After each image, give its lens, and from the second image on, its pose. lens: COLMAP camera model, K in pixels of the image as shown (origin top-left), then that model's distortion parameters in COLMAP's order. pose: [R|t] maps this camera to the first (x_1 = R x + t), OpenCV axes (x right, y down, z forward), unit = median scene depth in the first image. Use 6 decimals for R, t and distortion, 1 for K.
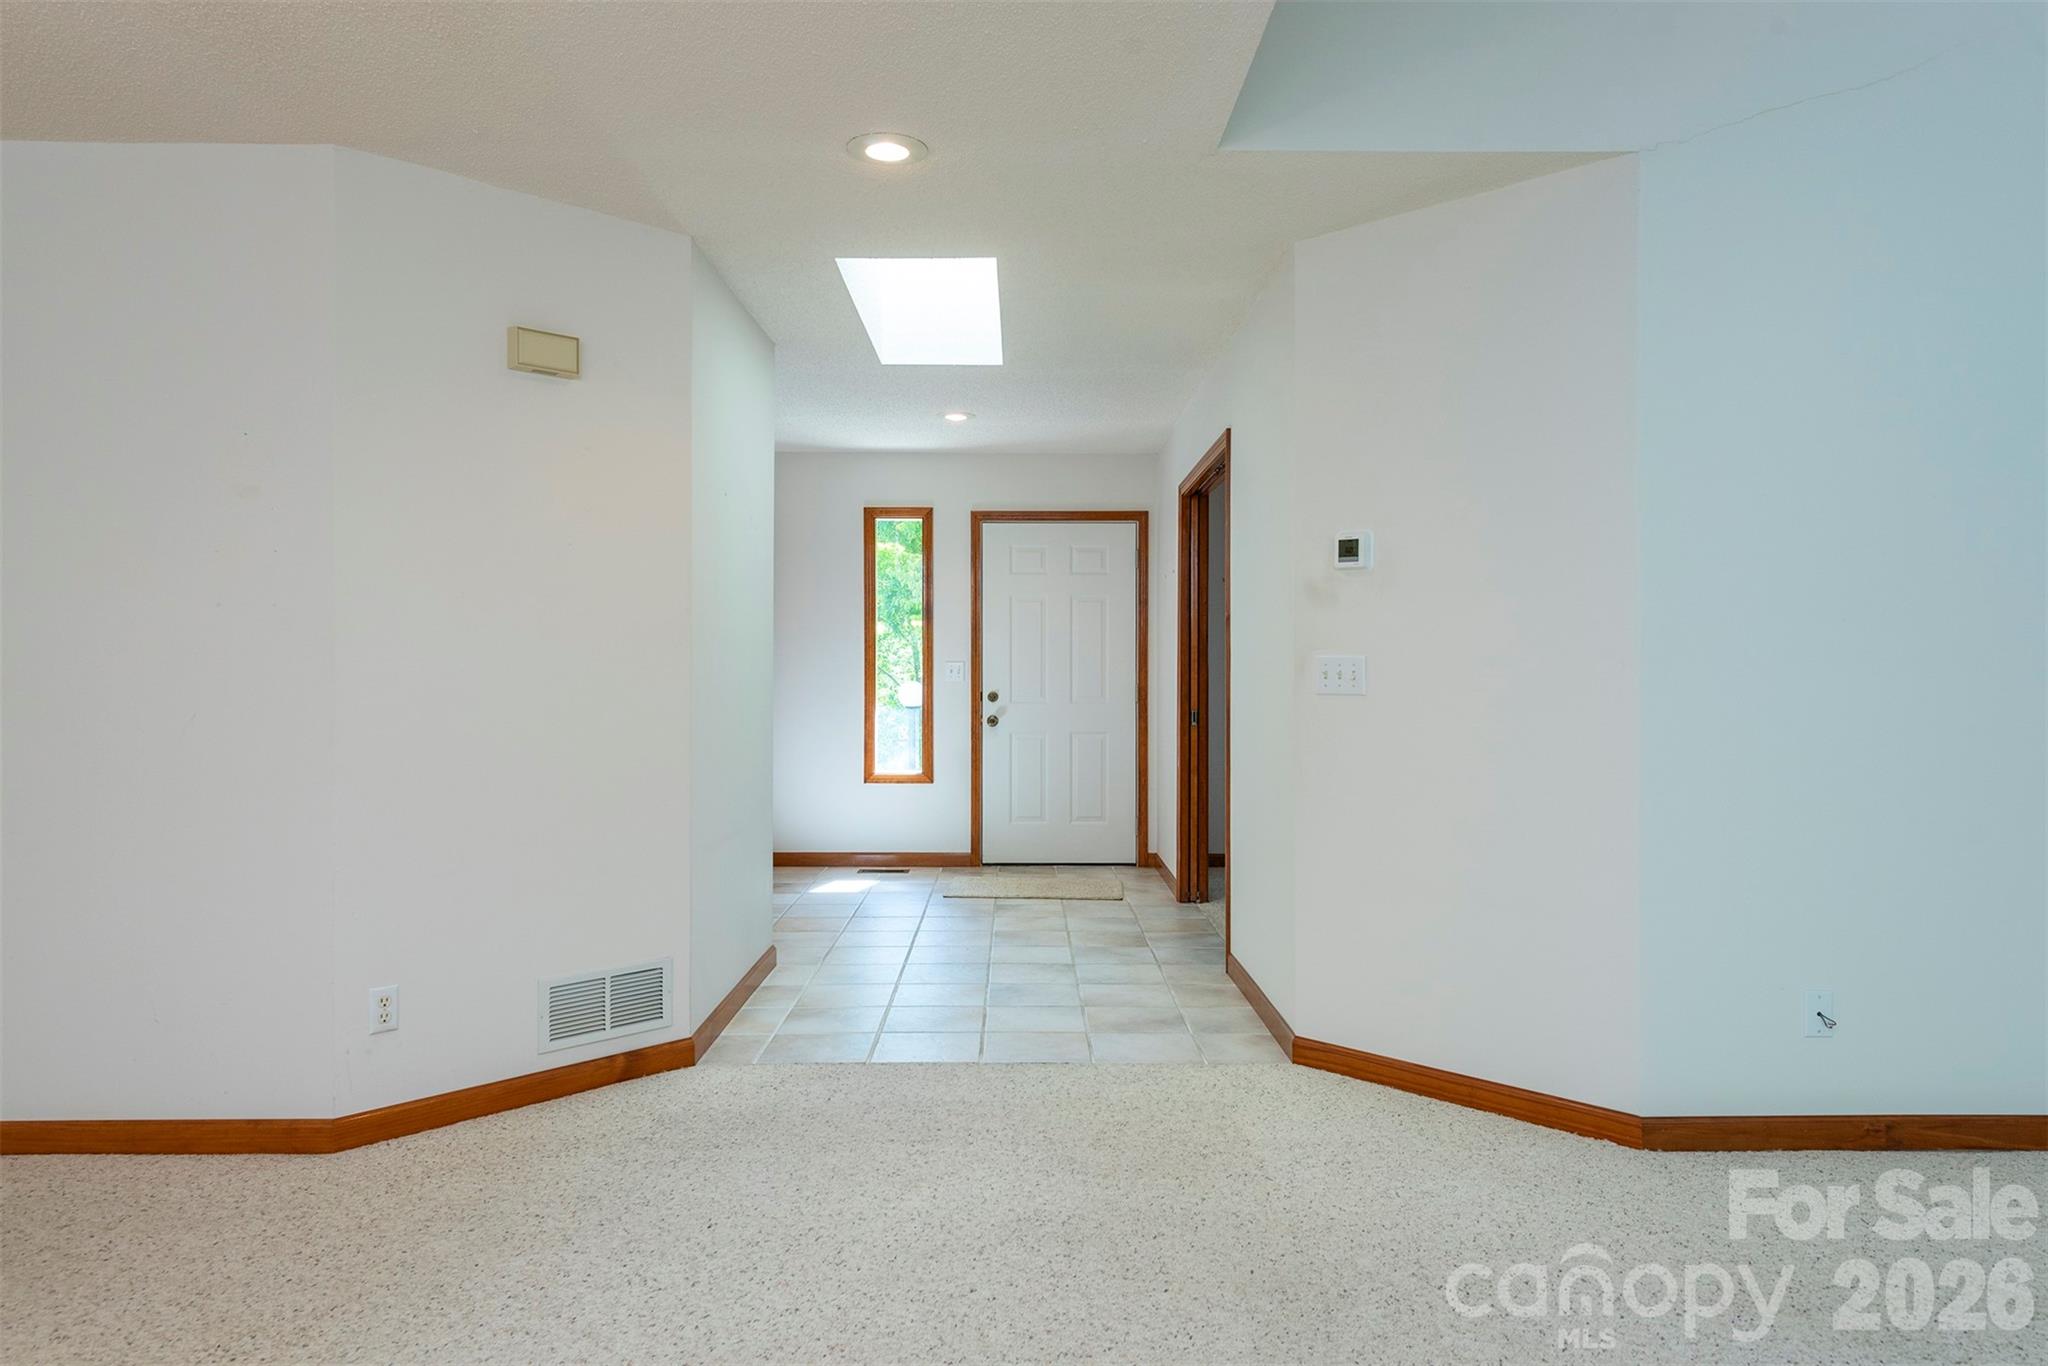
lens RADIAL K [[1378.0, 0, 1023.6], [0, 1378.0, 683.9], [0, 0, 1]] dist [0.024915, -0.016618]
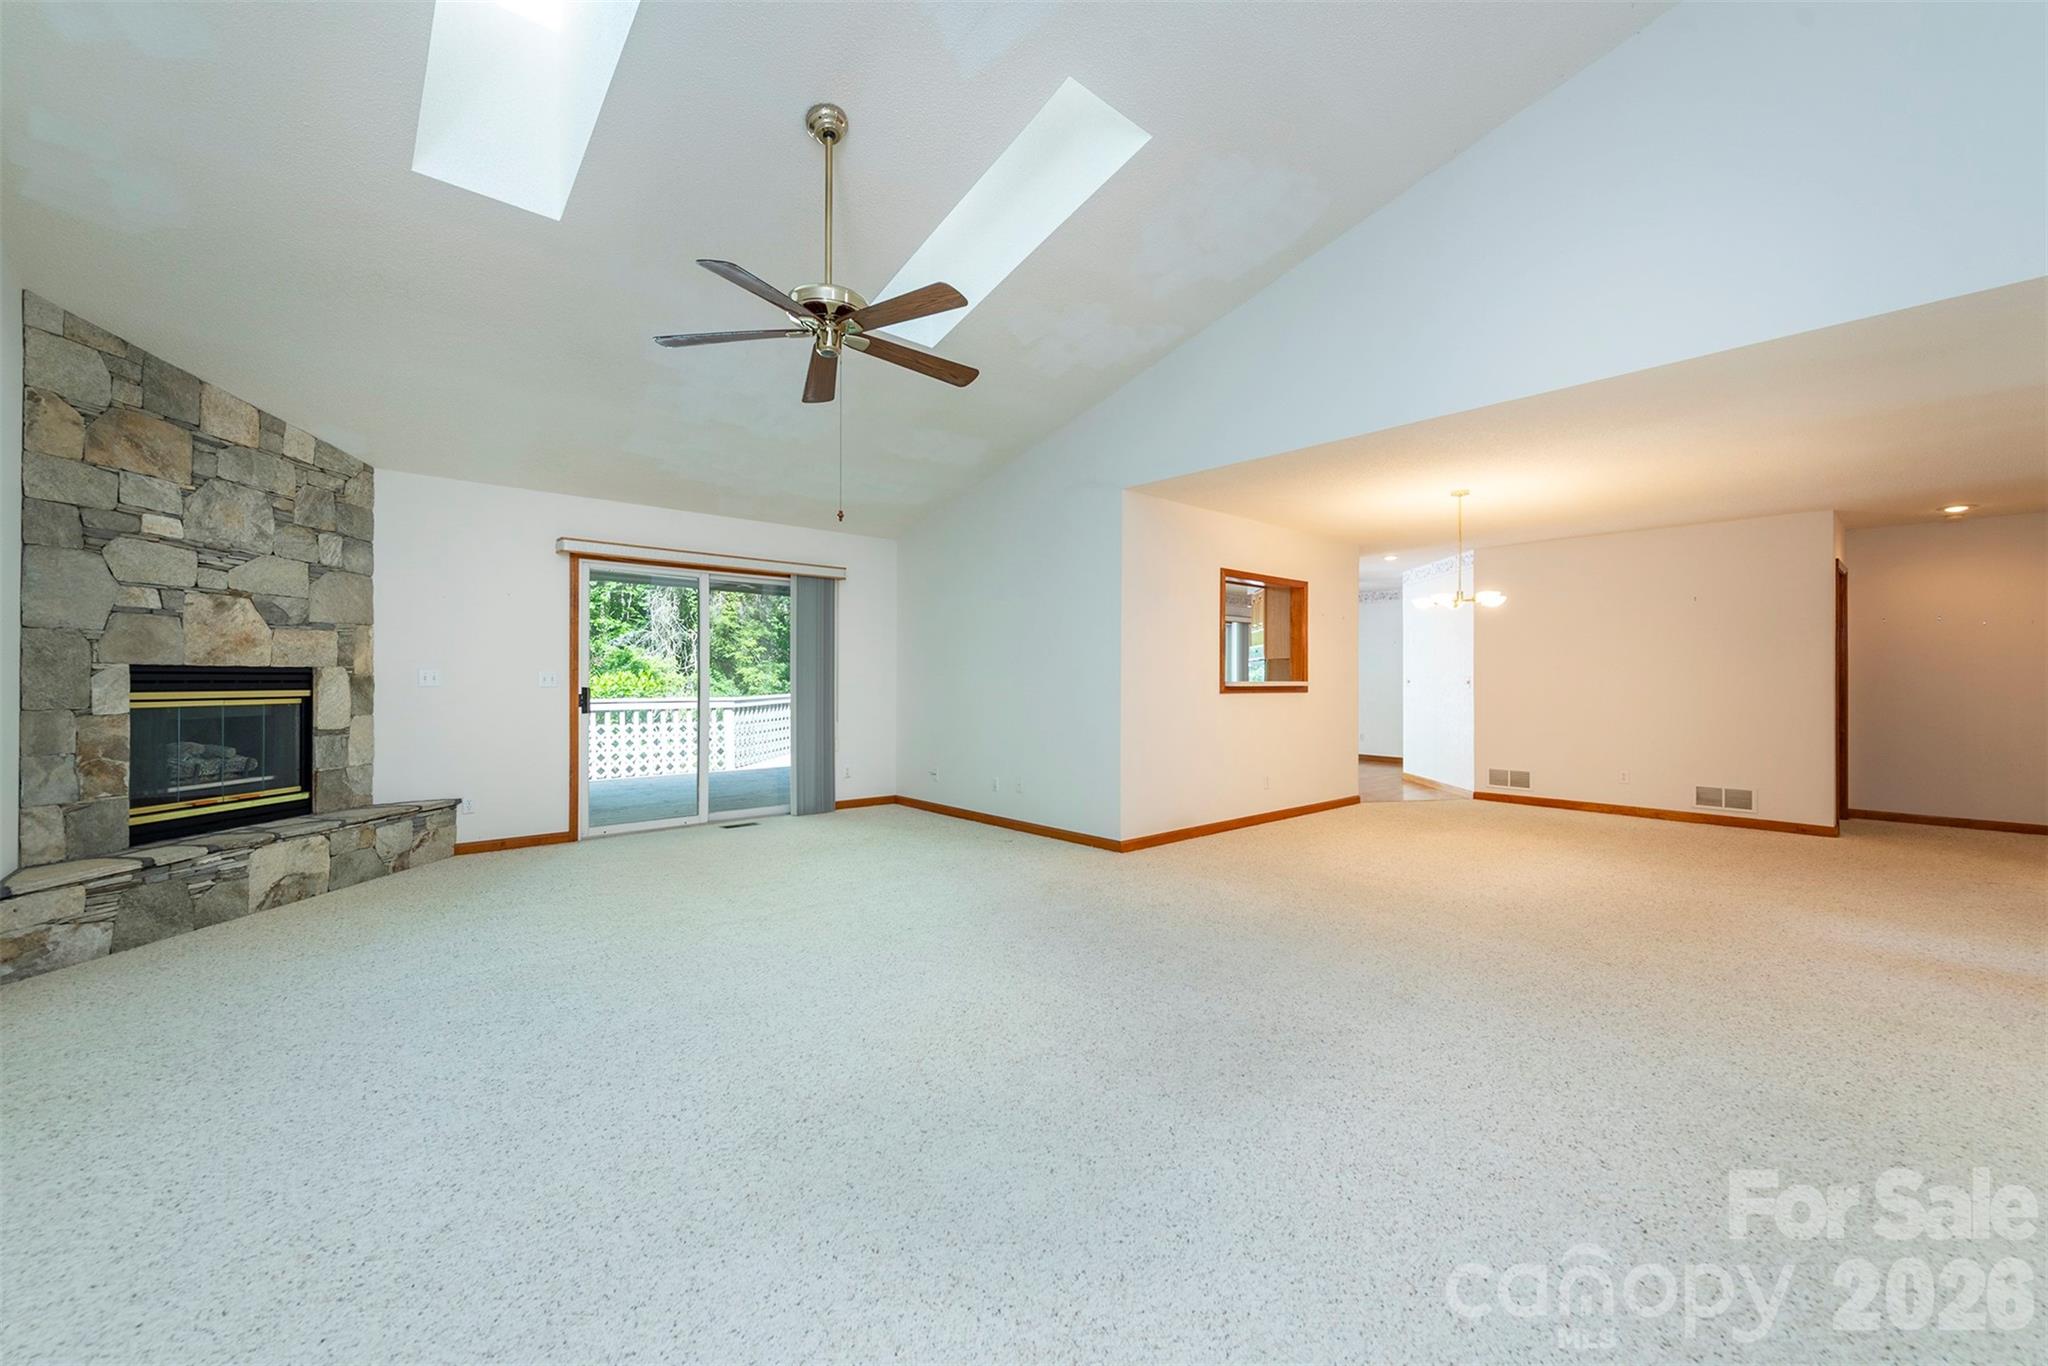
lens RADIAL K [[806.6, 0, 1019.0], [0, 806.6, 673.8], [0, 0, 1]] dist [0.006069, -0.001267]
pose [[-0.745270, -0.007655, -0.666719, 1.223480], [-0.010269, 0.999947, -0.000002, -0.004245], [0.666684, 0.006845, -0.745309, 0.713923]]
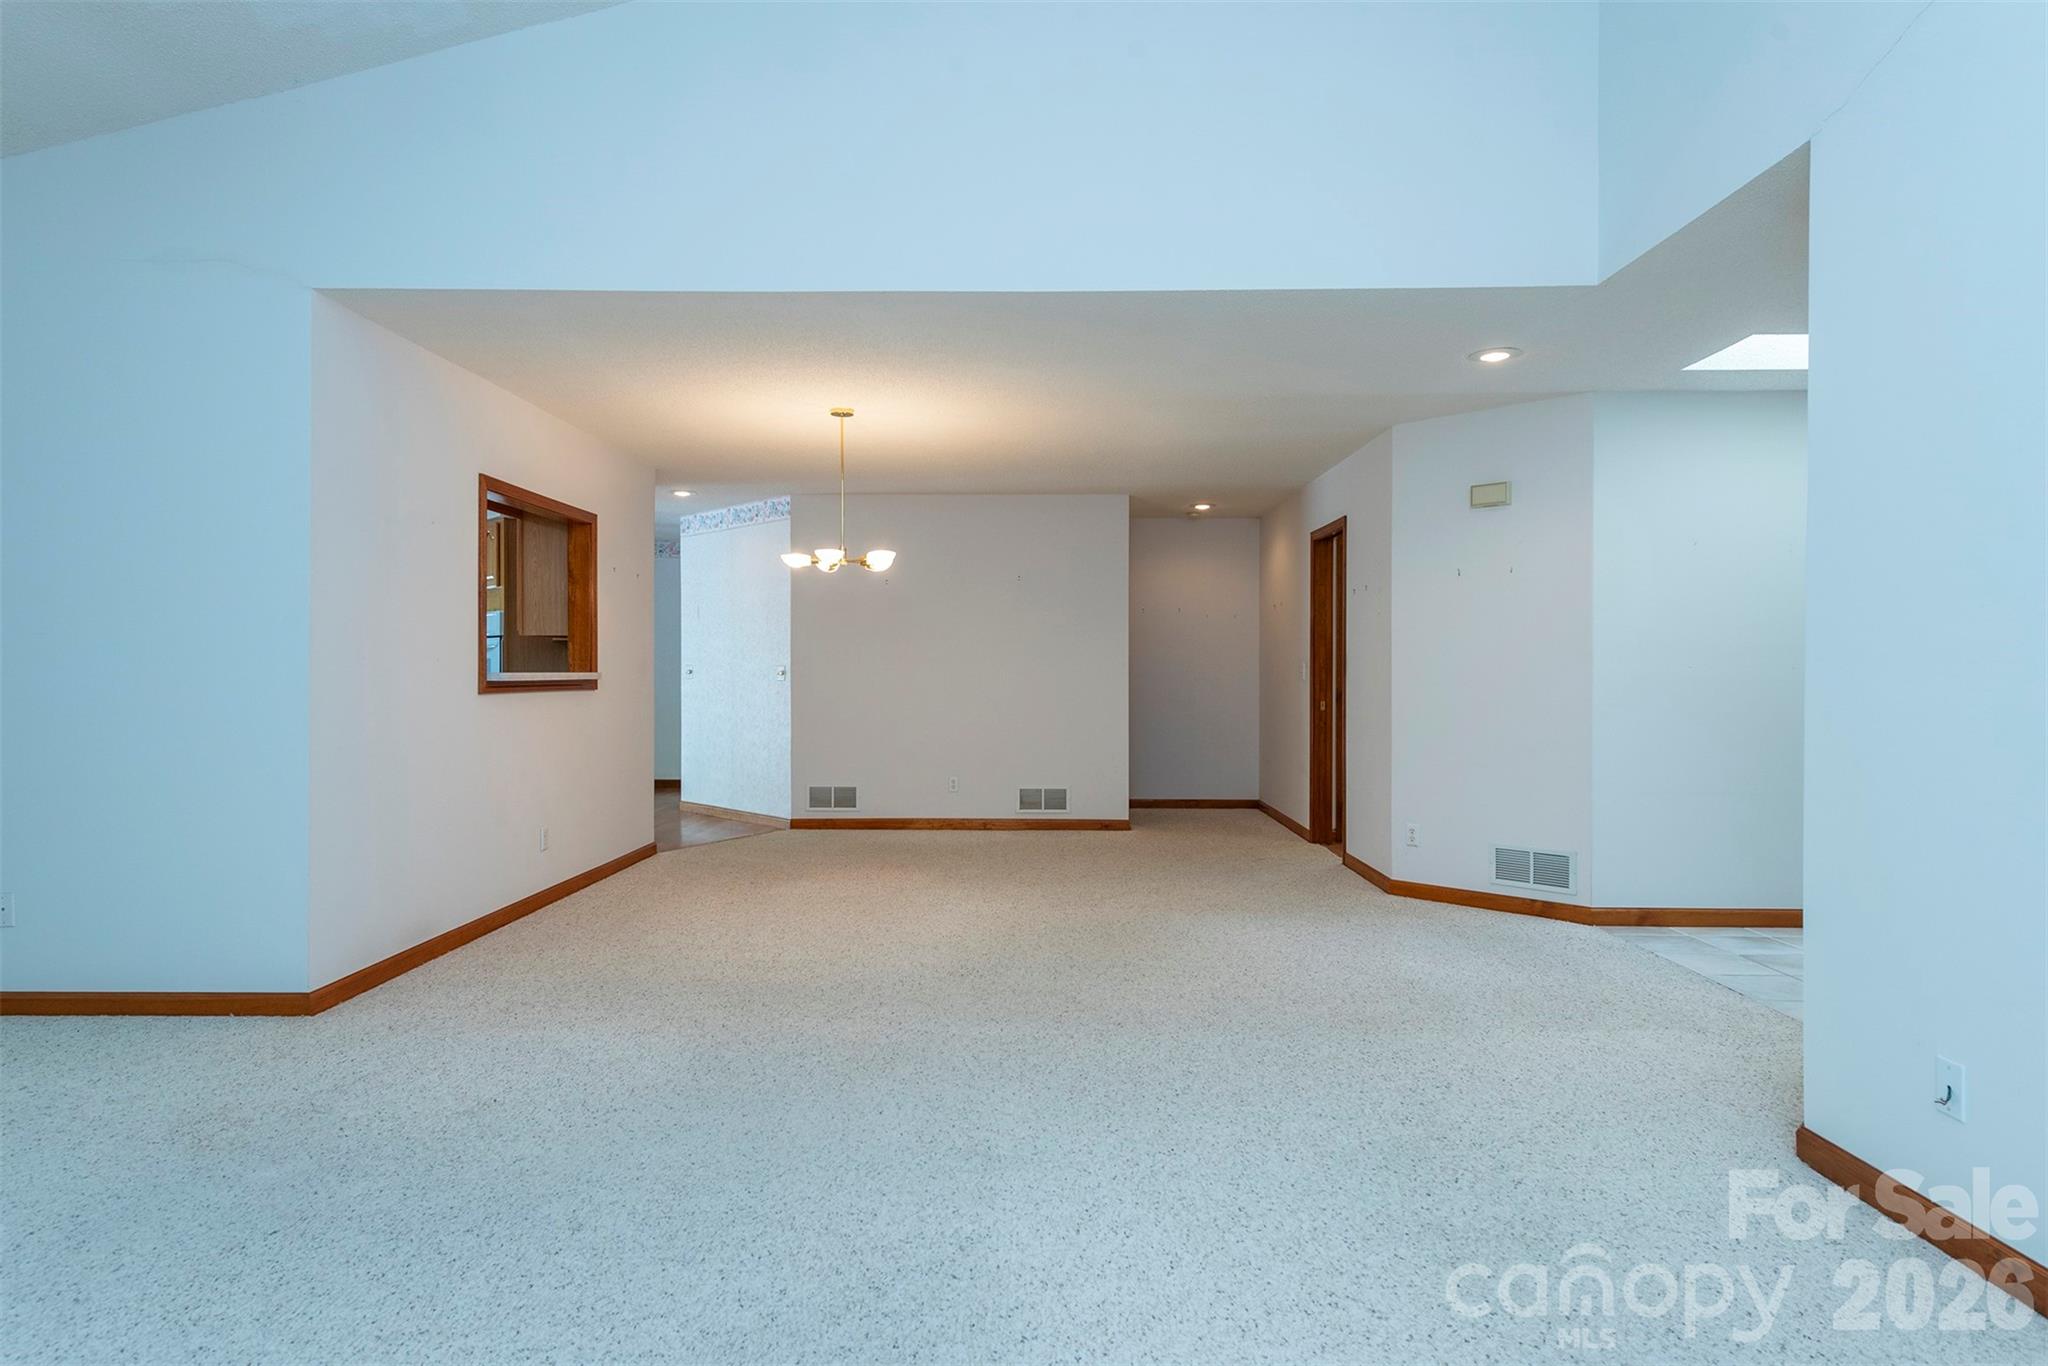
lens RADIAL K [[1137.6, 0, 1026.2], [0, 1137.6, 672.4], [0, 0, 1]] dist [0.018861, -0.004634]
pose [[-0.007215, 0.000452, -0.999974, 1.147515], [-0.011338, 0.999936, 0.000534, -0.001308], [0.999910, 0.011341, -0.007210, 0.406166]]
